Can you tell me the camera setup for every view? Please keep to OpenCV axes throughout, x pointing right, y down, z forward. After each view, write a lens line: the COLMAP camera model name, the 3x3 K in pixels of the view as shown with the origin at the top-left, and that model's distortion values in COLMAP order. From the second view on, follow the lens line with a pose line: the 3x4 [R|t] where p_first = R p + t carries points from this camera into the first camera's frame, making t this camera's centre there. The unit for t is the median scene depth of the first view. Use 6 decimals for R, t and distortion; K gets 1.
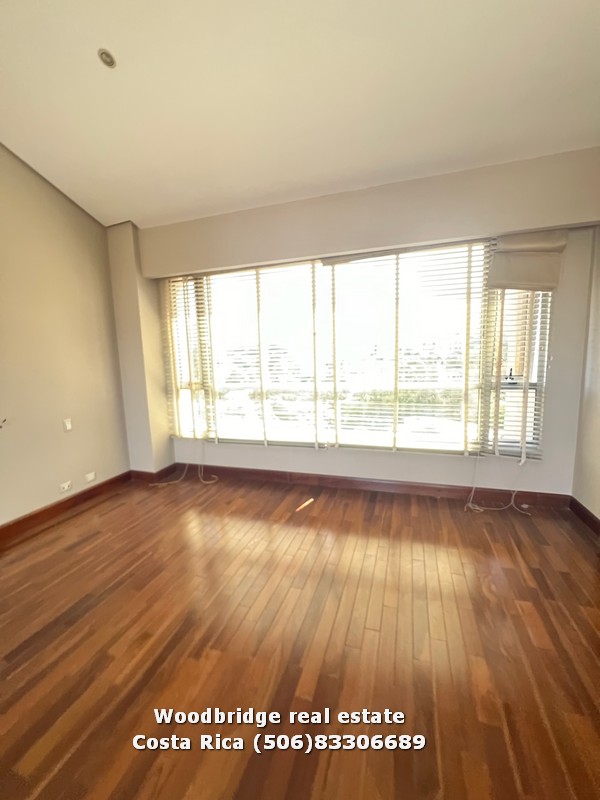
lens RADIAL K [[324.5, 0, 297.4], [0, 324.5, 399.6], [0, 0, 1]] dist [0.002032, 0.000077]
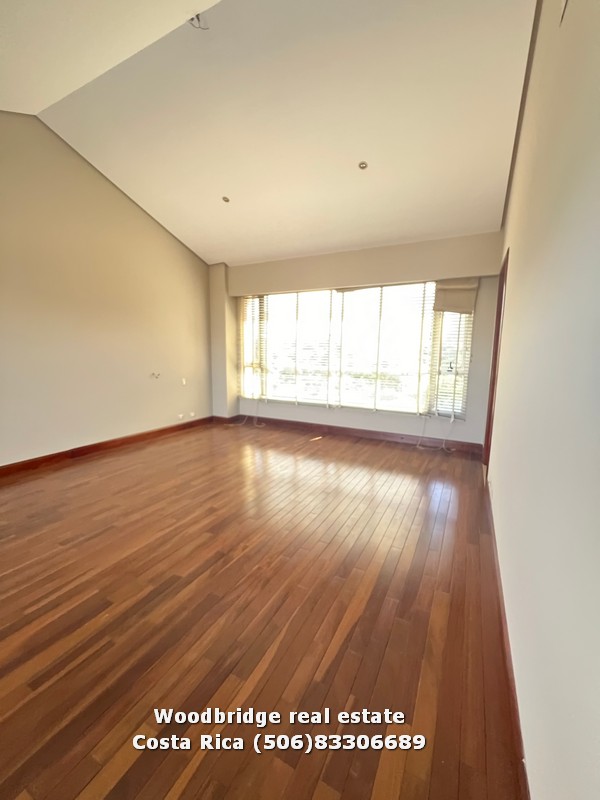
lens RADIAL K [[324.5, 0, 302.7], [0, 324.5, 397.6], [0, 0, 1]] dist [0.002032, 0.000077]
pose [[0.985763, 0.066494, -0.154435, 0.169655], [-0.064843, 0.997772, 0.015711, 0.079212], [0.155136, -0.005473, 0.987878, -0.532641]]
